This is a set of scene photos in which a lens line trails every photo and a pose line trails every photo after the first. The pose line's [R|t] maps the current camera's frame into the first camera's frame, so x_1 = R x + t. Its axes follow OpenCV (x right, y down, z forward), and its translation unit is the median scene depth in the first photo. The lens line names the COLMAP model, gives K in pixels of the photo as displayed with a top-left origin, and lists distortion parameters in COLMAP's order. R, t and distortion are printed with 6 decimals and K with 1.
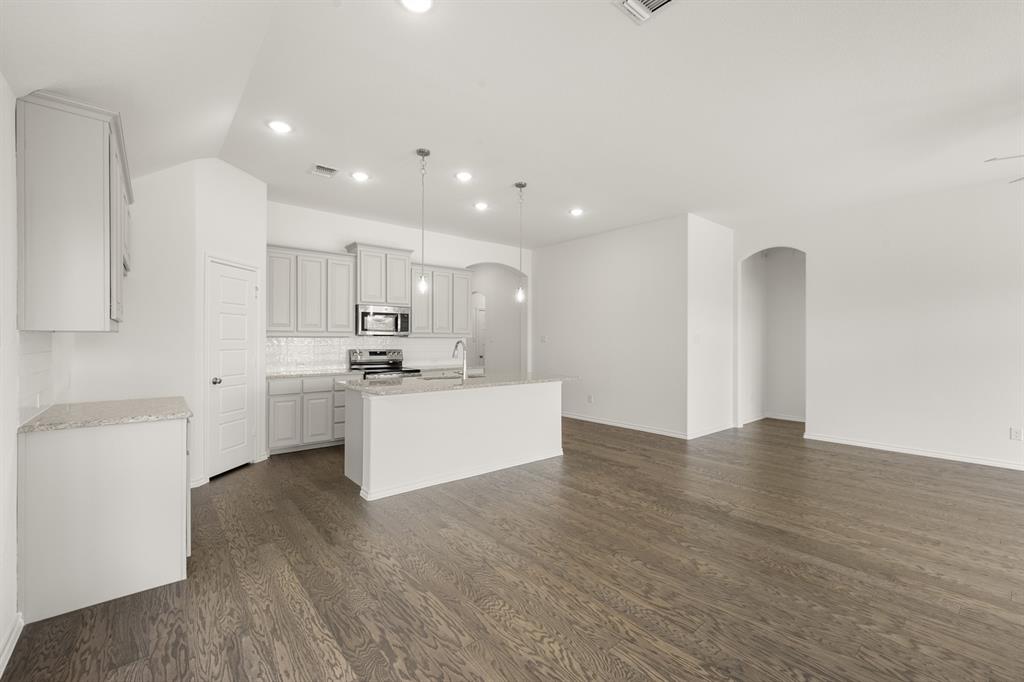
lens RADIAL K [[430.5, 0, 514.6], [0, 430.5, 340.1], [0, 0, 1]] dist [0.001642, 0.000286]
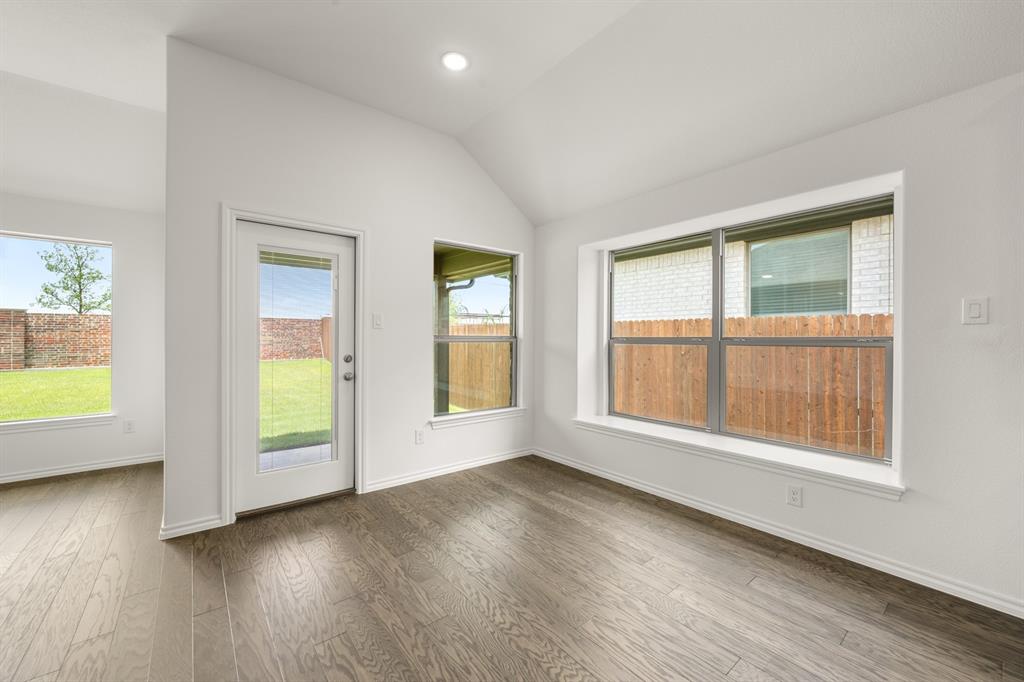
lens RADIAL K [[402.5, 0, 513.8], [0, 402.5, 339.1], [0, 0, 1]] dist [0.001326, 0.000228]
pose [[-0.999774, -0.006135, 0.020350, 0.017657], [-0.006076, 0.999977, 0.002935, 0.022188], [-0.020367, 0.002811, -0.999789, 0.773807]]
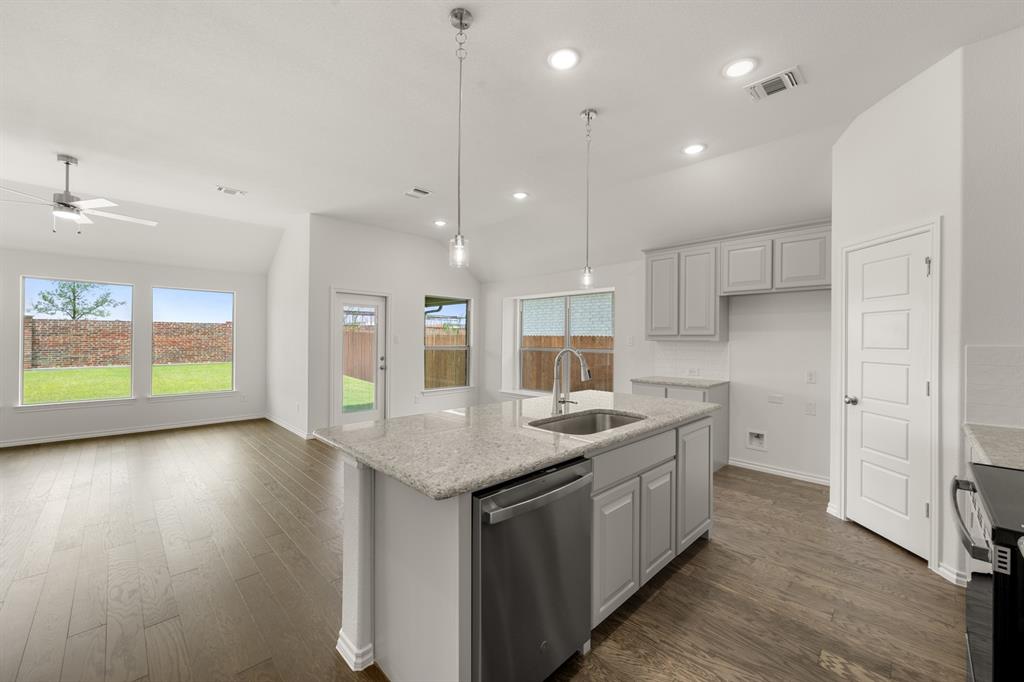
lens RADIAL K [[402.5, 0, 513.8], [0, 402.5, 339.1], [0, 0, 1]] dist [0.001326, 0.000228]
pose [[-0.996322, -0.010721, -0.085019, -0.009797], [-0.010690, 0.999943, -0.000824, -0.008760], [0.085023, 0.000088, -0.996379, 1.467933]]
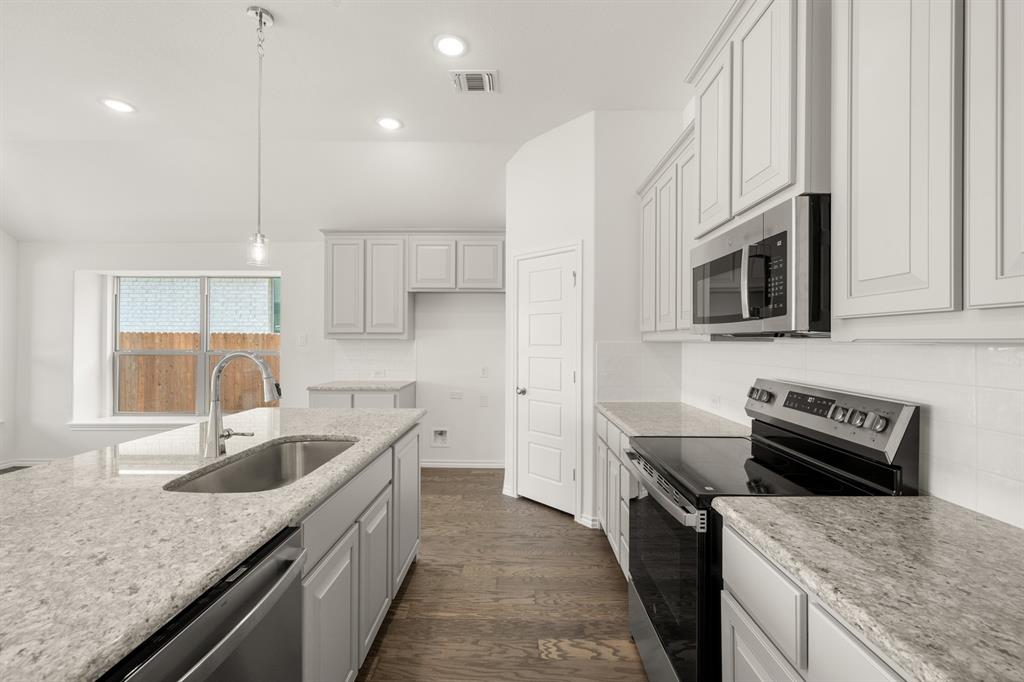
lens RADIAL K [[425.4, 0, 513.2], [0, 425.4, 338.5], [0, 0, 1]] dist [0.000839, -0.000212]
pose [[-0.647102, -0.007764, -0.762364, -0.002498], [-0.006013, 0.999969, -0.005079, -0.008729], [0.762380, 0.001298, -0.647128, 1.360868]]
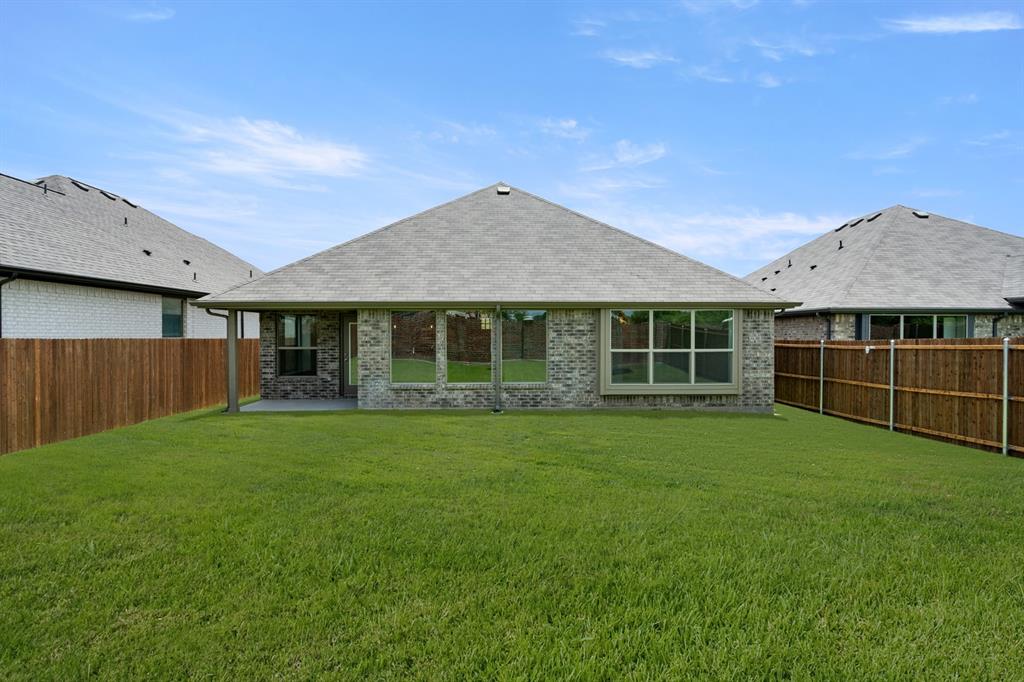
lens RADIAL K [[557.1, 0, 512.0], [0, 557.1, 341.0], [0, 0, 1]] dist [-0.001439, -0.000190]
pose [[0.781009, 0.006138, -0.624490, 3.033007], [0.002317, 0.999916, 0.012726, -0.052546], [0.624516, -0.011386, 0.780929, -1.784125]]
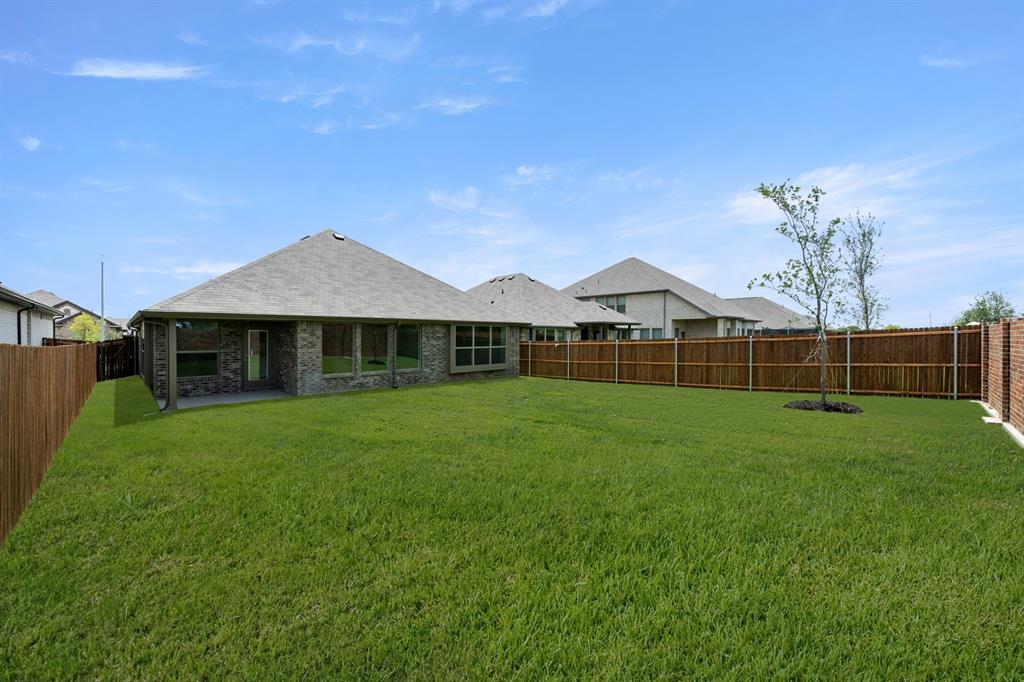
lens RADIAL K [[402.5, 0, 513.8], [0, 402.5, 339.1], [0, 0, 1]] dist [0.001326, 0.000228]
pose [[0.997065, -0.002184, 0.076524, 1.958303], [0.001538, 0.999963, 0.008493, -0.076822], [-0.076540, -0.008350, 0.997032, -2.864907]]
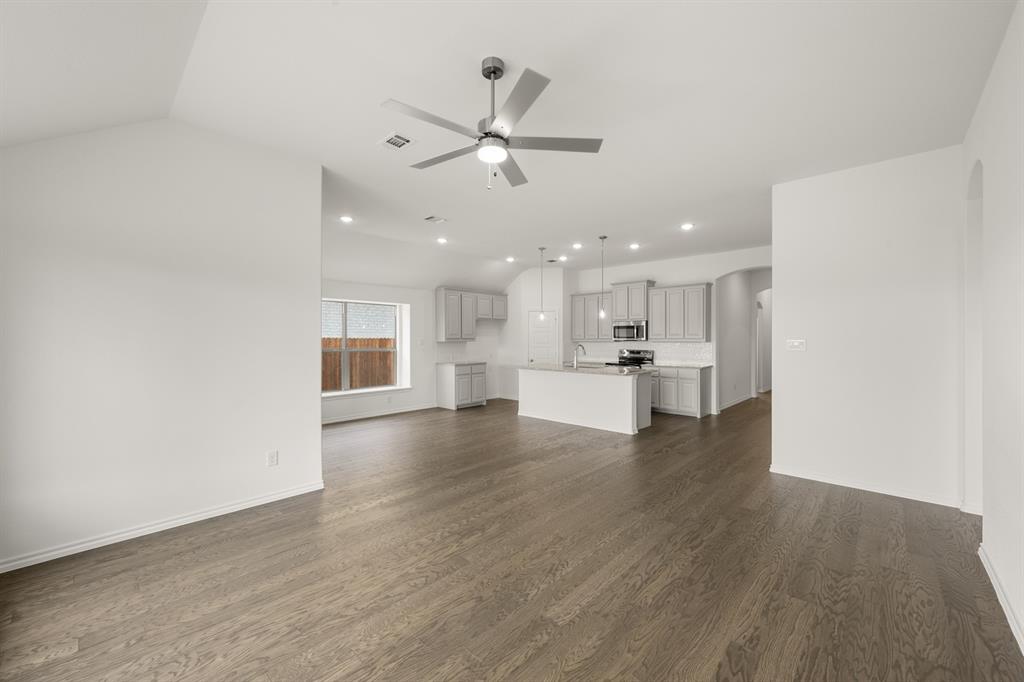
lens RADIAL K [[402.5, 0, 513.8], [0, 402.5, 339.1], [0, 0, 1]] dist [0.001326, 0.000228]
pose [[0.124698, -0.004711, -0.992184, 1.338995], [-0.000857, 0.999988, -0.004856, -0.011605], [0.992194, 0.001456, 0.124693, 0.541131]]
